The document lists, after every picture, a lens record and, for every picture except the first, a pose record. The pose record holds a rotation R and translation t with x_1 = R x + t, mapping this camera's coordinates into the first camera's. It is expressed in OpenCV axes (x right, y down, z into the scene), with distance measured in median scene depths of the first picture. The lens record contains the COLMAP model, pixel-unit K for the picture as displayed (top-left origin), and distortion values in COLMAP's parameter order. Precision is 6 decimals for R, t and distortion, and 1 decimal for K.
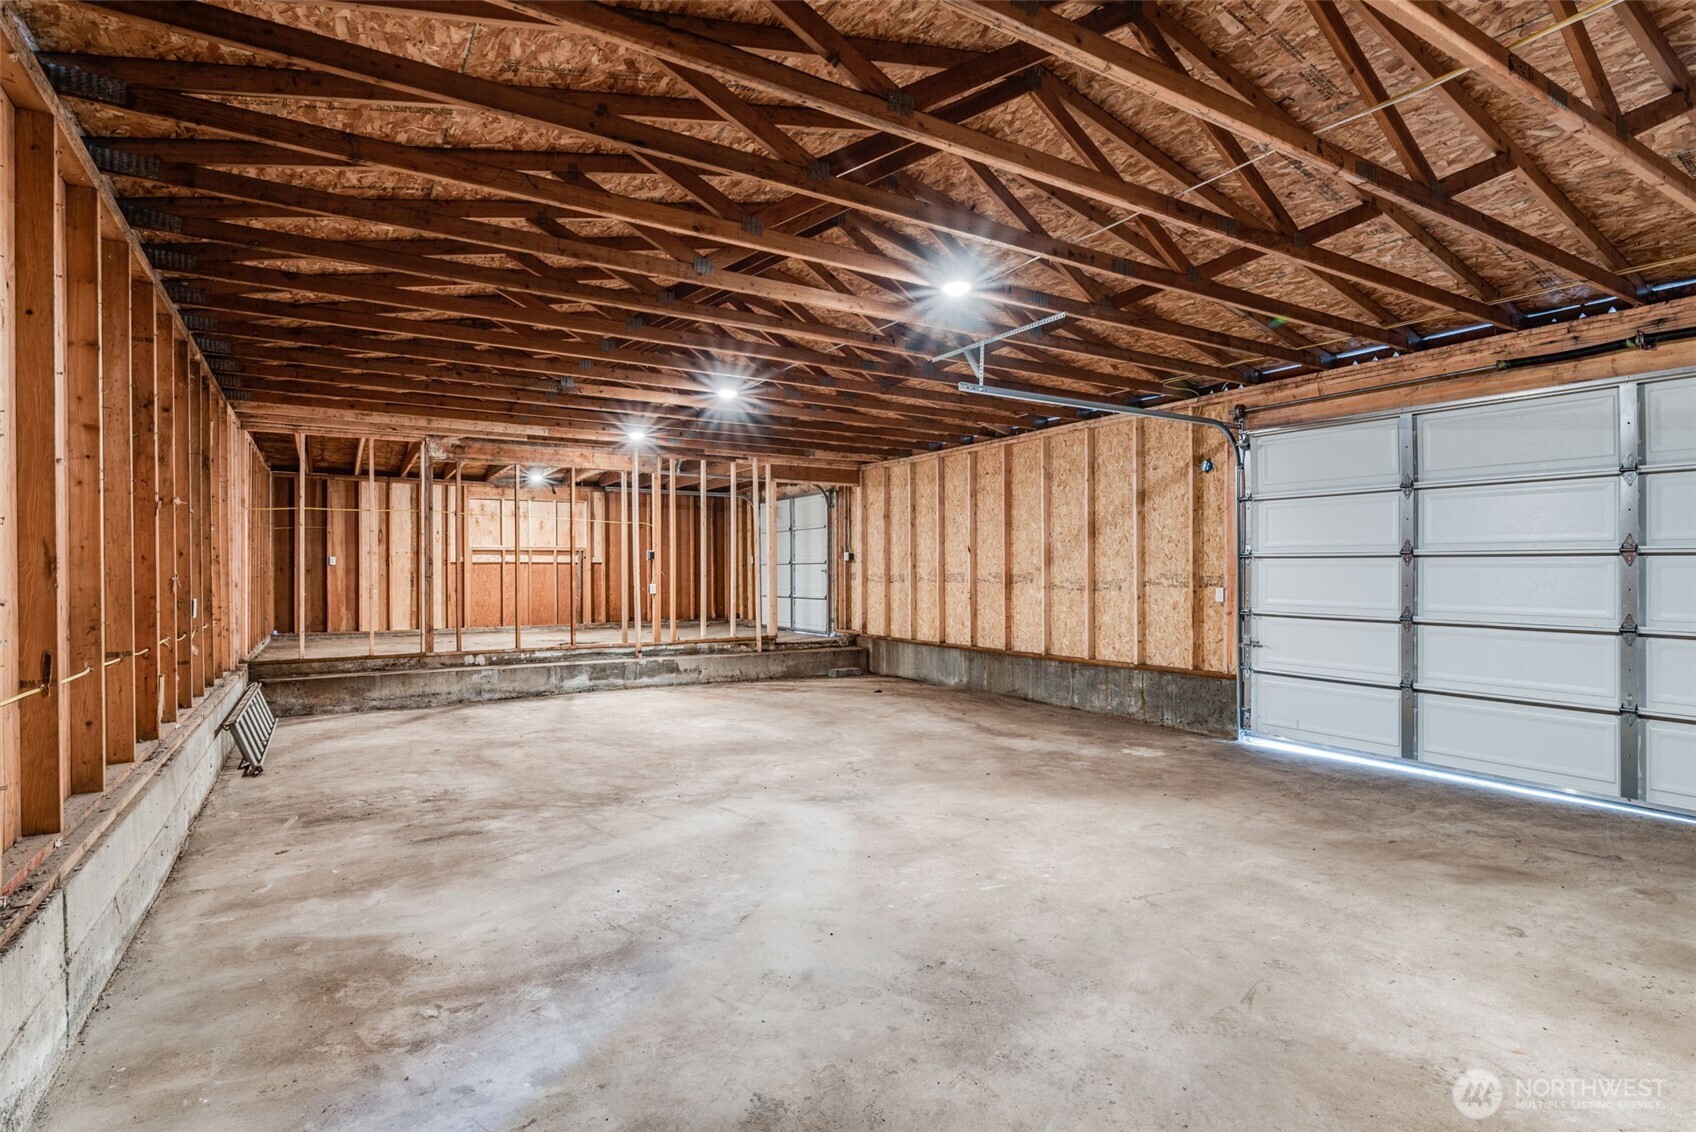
lens RADIAL K [[862.5, 0, 865.5], [0, 862.5, 569.2], [0, 0, 1]] dist [0.001918, 0.000393]
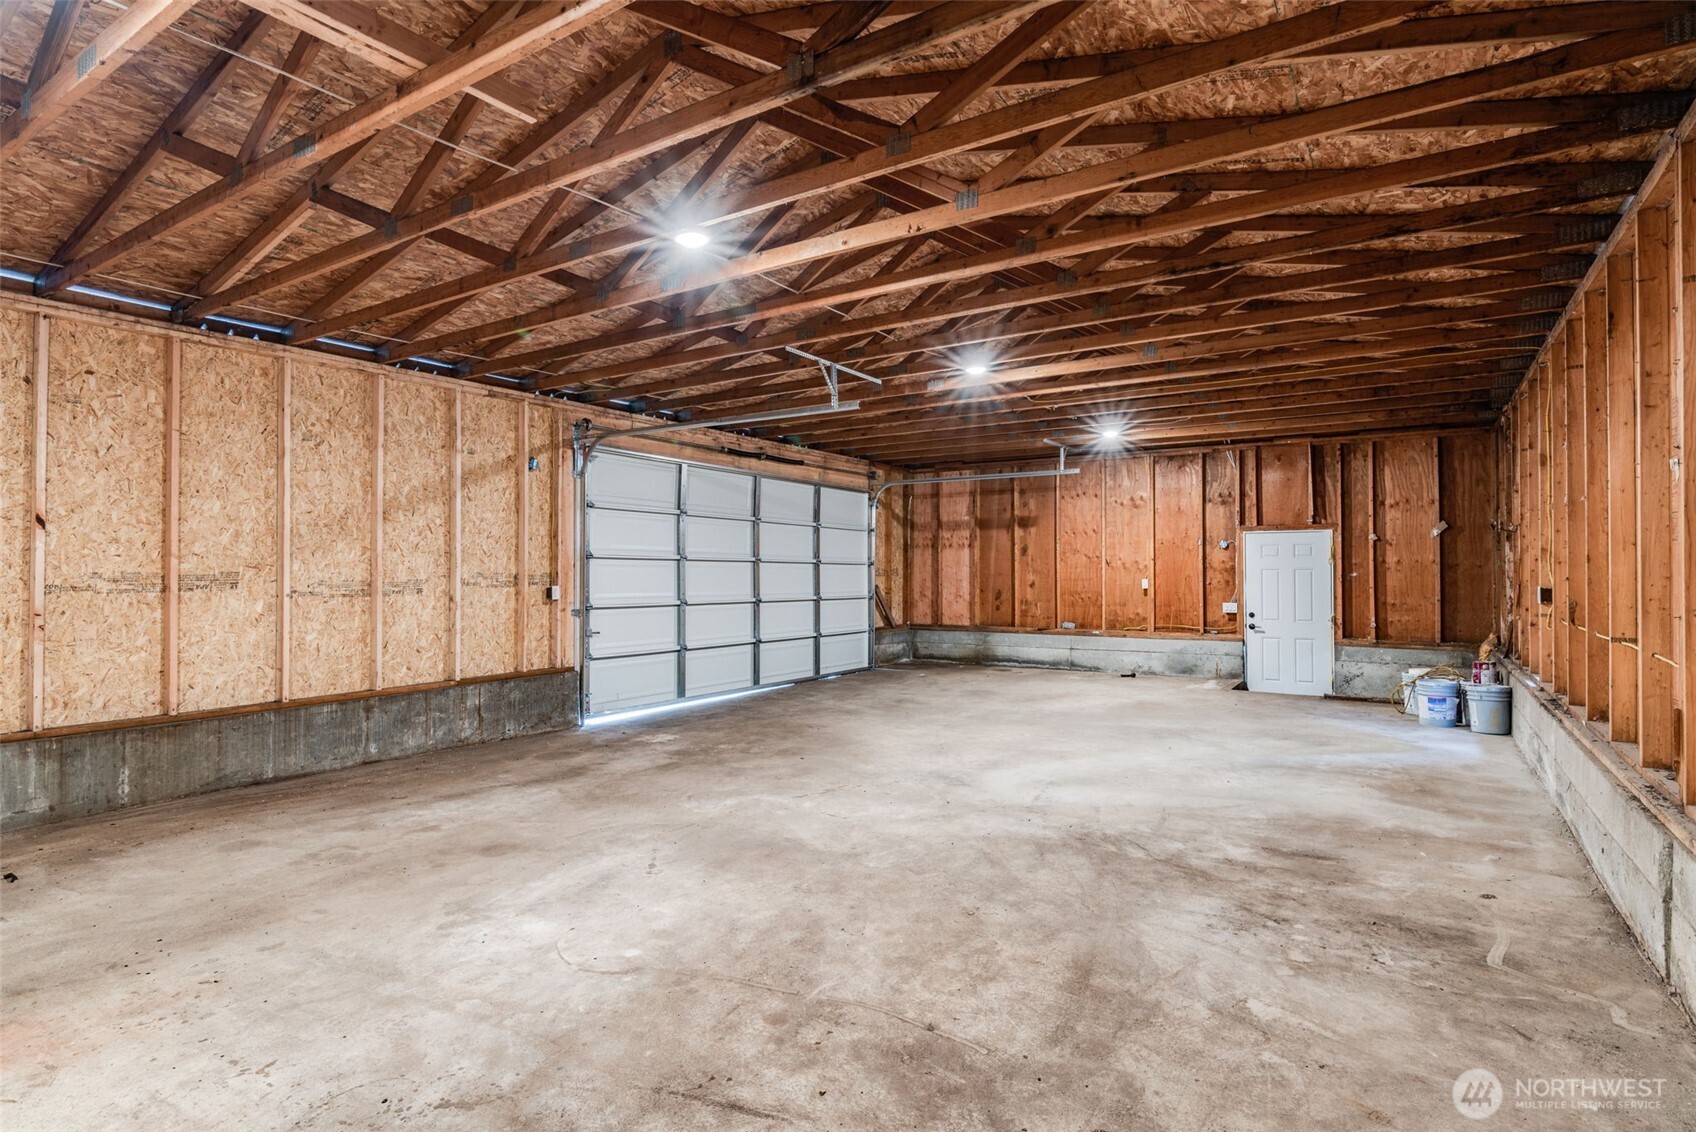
lens RADIAL K [[862.5, 0, 862.8], [0, 862.5, 566.5], [0, 0, 1]] dist [0.001918, 0.000393]
pose [[-0.436521, 0.008197, 0.899657, -0.989482], [0.000636, 0.999961, -0.008803, 0.010808], [-0.899694, -0.003270, -0.436510, 1.621654]]
